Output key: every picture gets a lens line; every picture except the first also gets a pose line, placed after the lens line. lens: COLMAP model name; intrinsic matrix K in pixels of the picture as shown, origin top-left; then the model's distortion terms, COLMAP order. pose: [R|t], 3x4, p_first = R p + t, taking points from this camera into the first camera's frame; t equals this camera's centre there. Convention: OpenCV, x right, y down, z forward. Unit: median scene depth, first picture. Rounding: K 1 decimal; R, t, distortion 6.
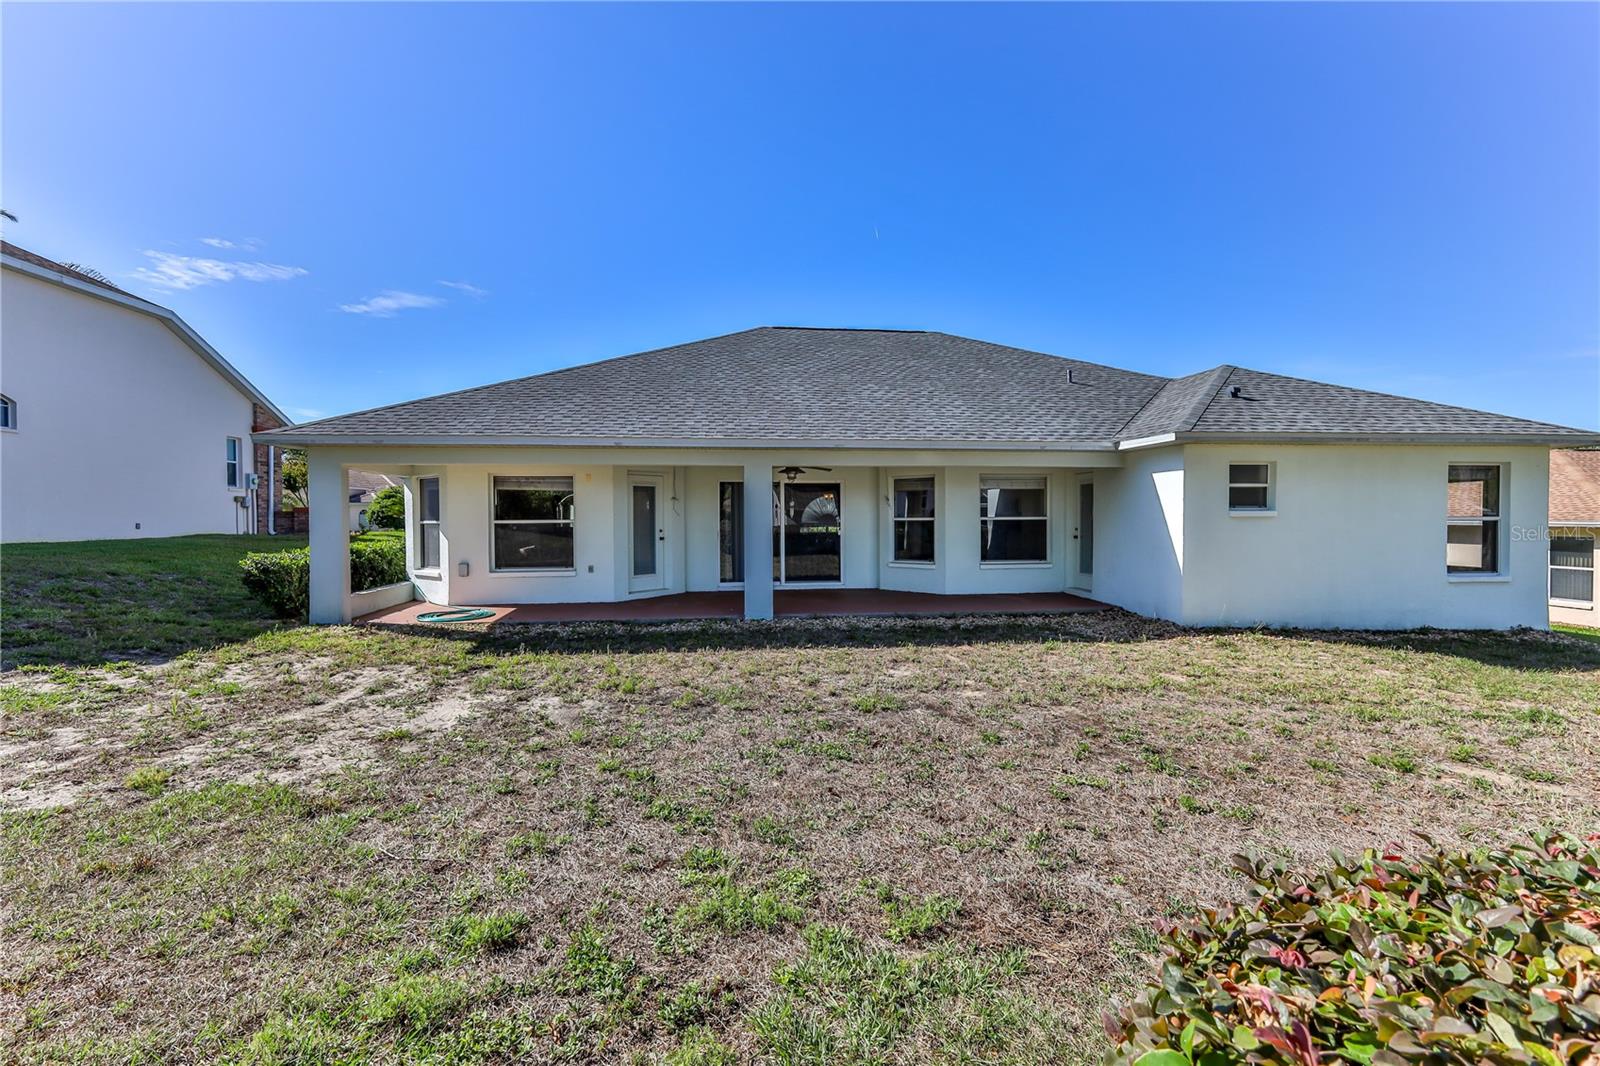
lens RADIAL K [[691.8, 0, 790.9], [0, 691.8, 518.7], [0, 0, 1]] dist [-0.001388, 0.000024]
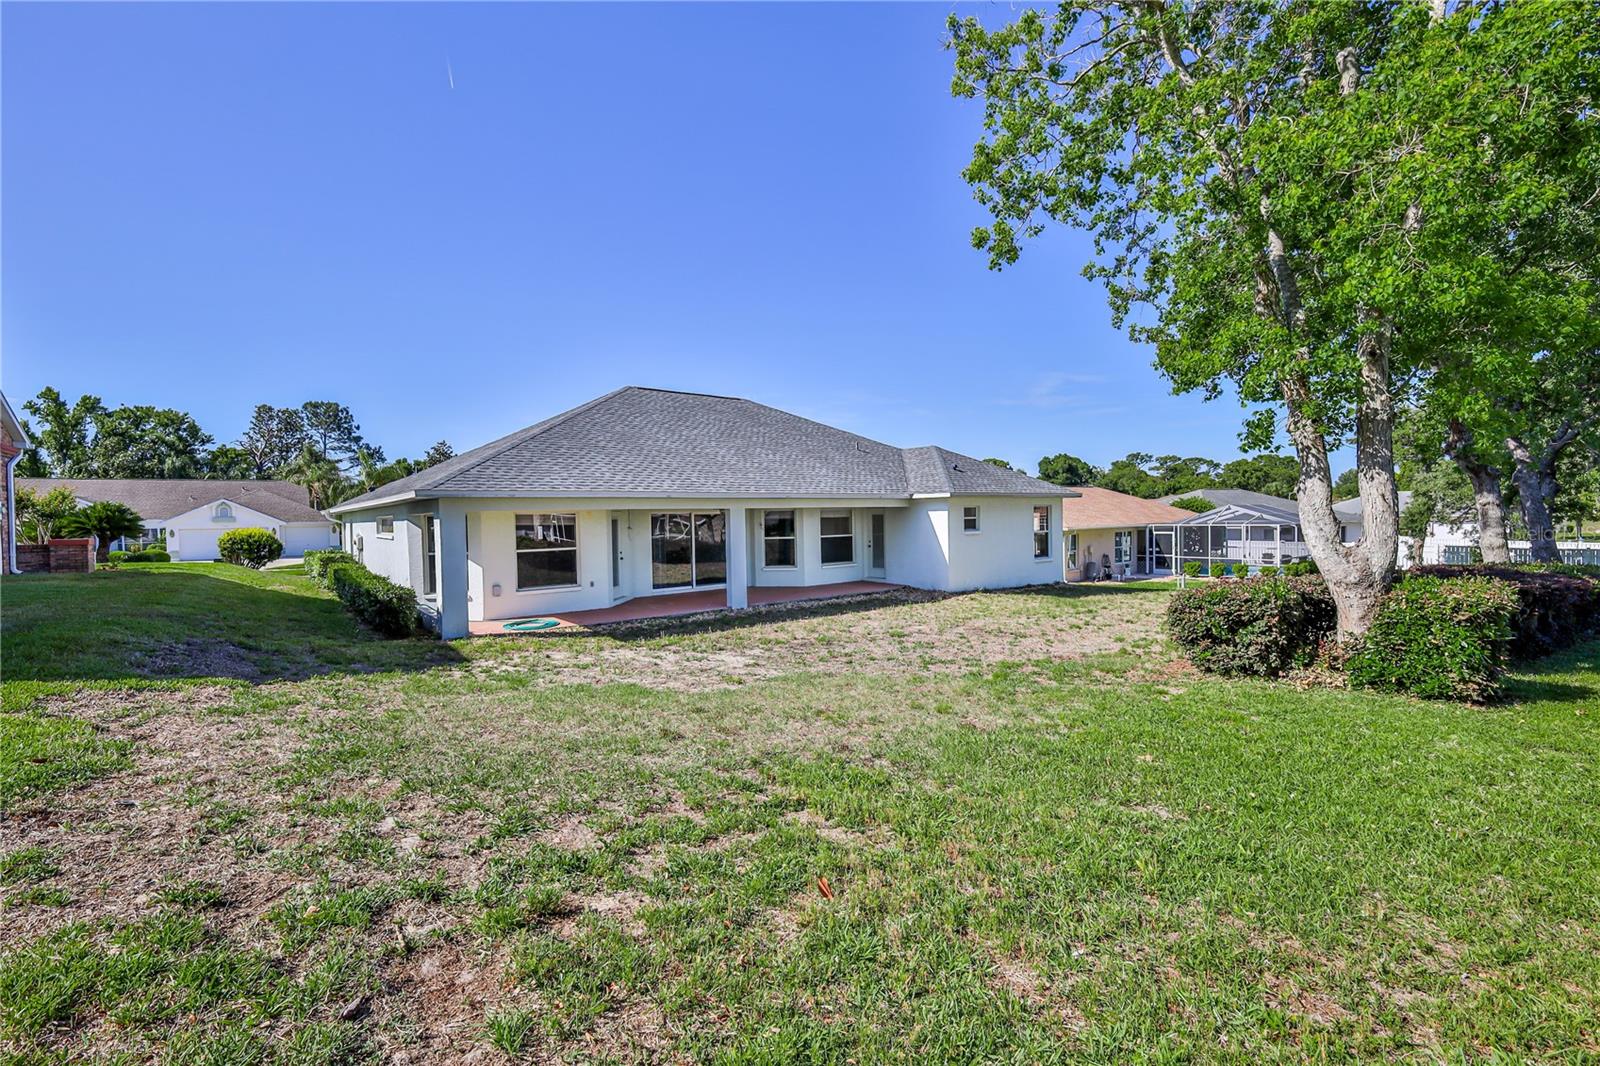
lens RADIAL K [[691.8, 0, 790.9], [0, 691.8, 518.7], [0, 0, 1]] dist [-0.001388, 0.000024]
pose [[0.831375, -0.012299, 0.555576, -0.675468], [0.015362, 0.999882, -0.000853, -0.042024], [-0.555500, 0.009244, 0.831465, -0.278737]]
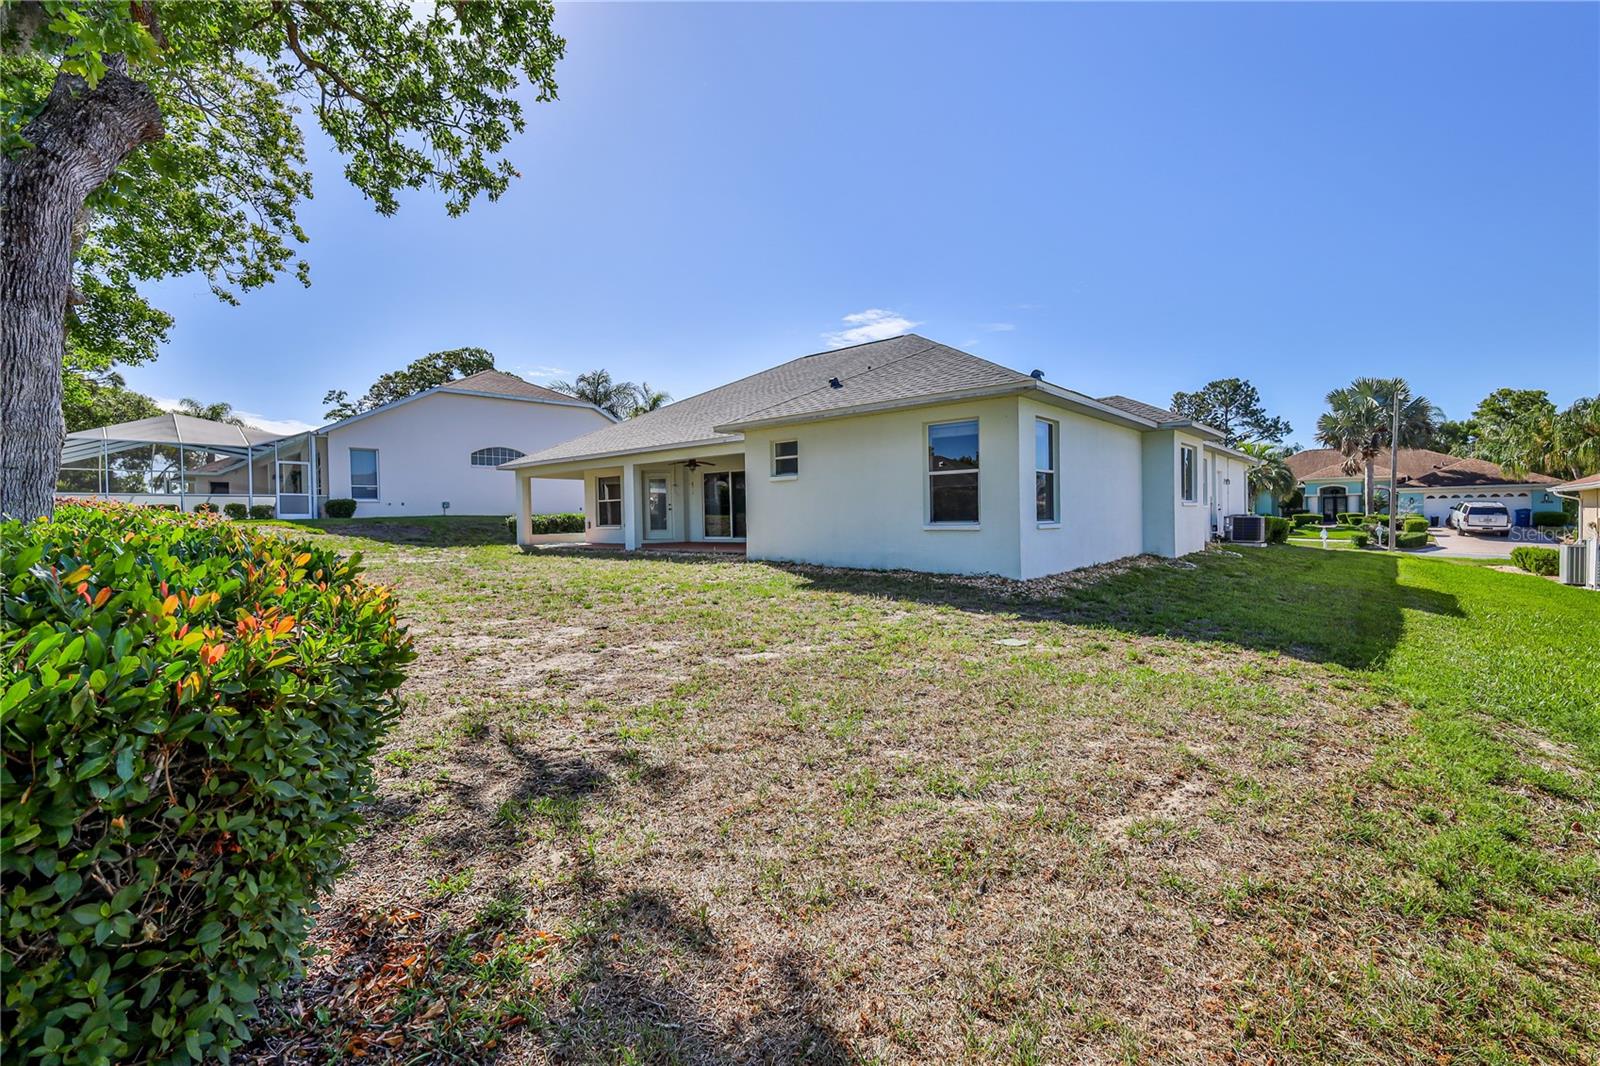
lens RADIAL K [[691.8, 0, 790.9], [0, 691.8, 518.7], [0, 0, 1]] dist [-0.001388, 0.000024]
pose [[0.639258, -0.008691, -0.768943, 1.358949], [0.010150, 0.999944, -0.002864, 0.060580], [0.768926, -0.005974, 0.639310, 0.105607]]
